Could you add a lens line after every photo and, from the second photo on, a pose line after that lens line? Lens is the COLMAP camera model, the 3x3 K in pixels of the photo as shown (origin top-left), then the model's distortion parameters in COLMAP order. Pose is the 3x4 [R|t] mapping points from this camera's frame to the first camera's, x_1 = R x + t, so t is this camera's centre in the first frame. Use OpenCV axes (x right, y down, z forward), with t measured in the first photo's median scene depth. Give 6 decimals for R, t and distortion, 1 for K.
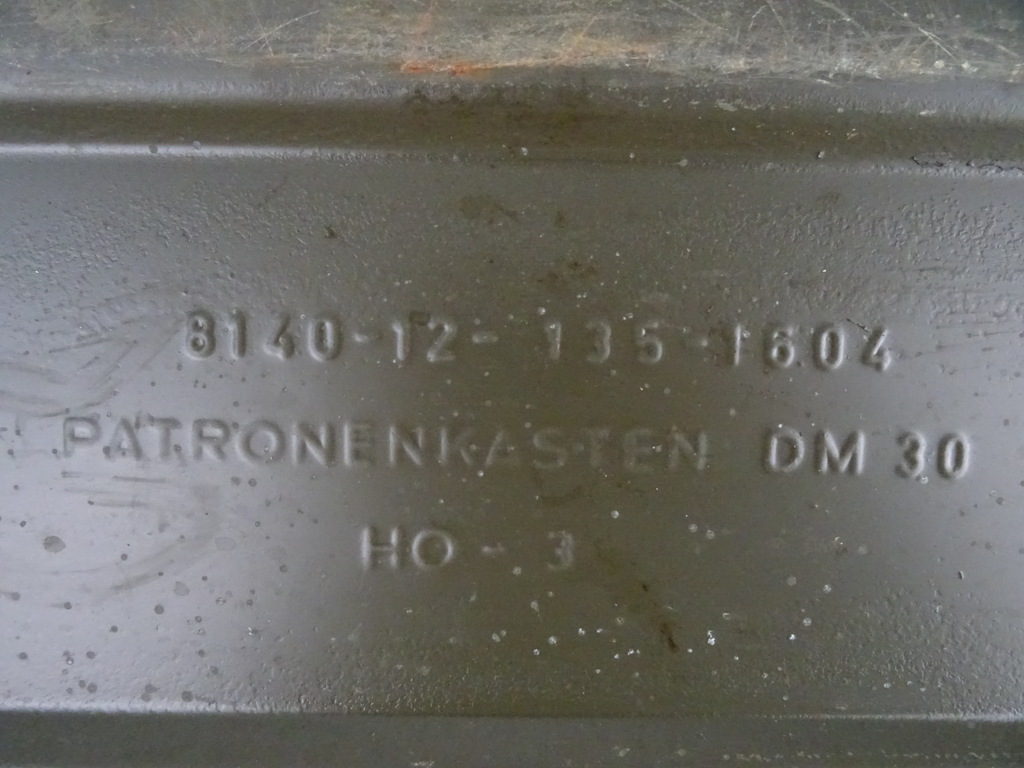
lens RADIAL K [[702.5, 0, 512.0], [0, 702.5, 384.0], [0, 0, 1]] dist [0.000260, -0.010428]
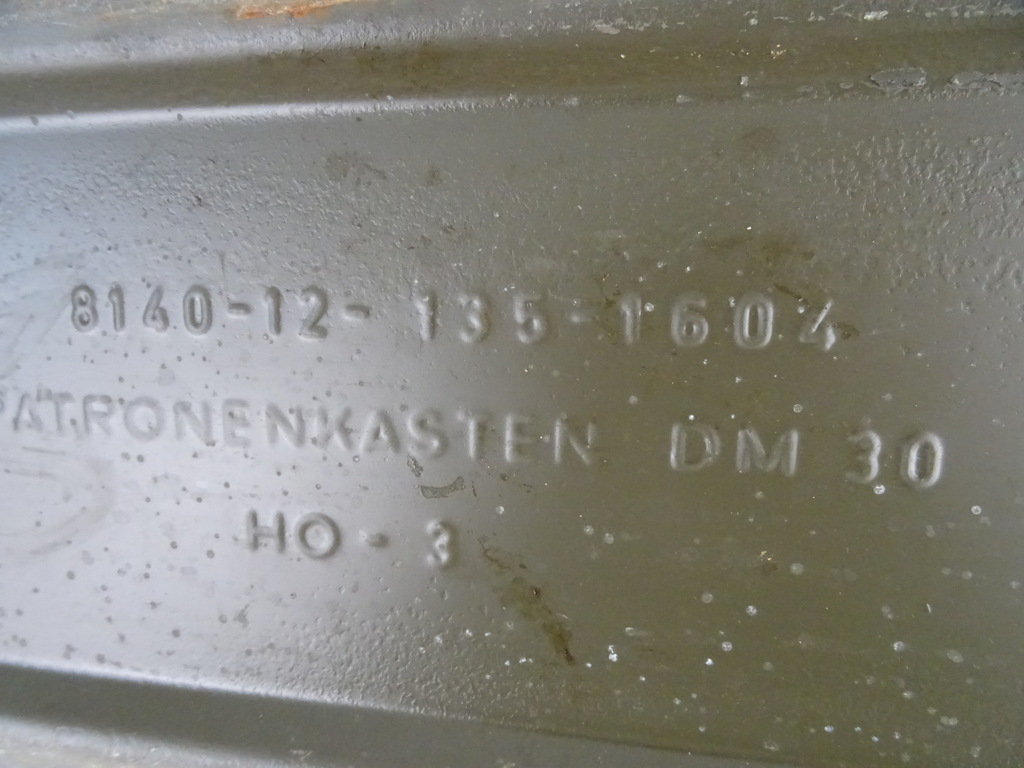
lens RADIAL K [[702.5, 0, 512.0], [0, 702.5, 384.0], [0, 0, 1]] dist [0.000260, -0.010428]
pose [[0.979409, 0.019910, -0.200902, 0.343260], [-0.005808, 0.997492, 0.070543, -0.037962], [0.201803, -0.067923, 0.977068, 0.143308]]
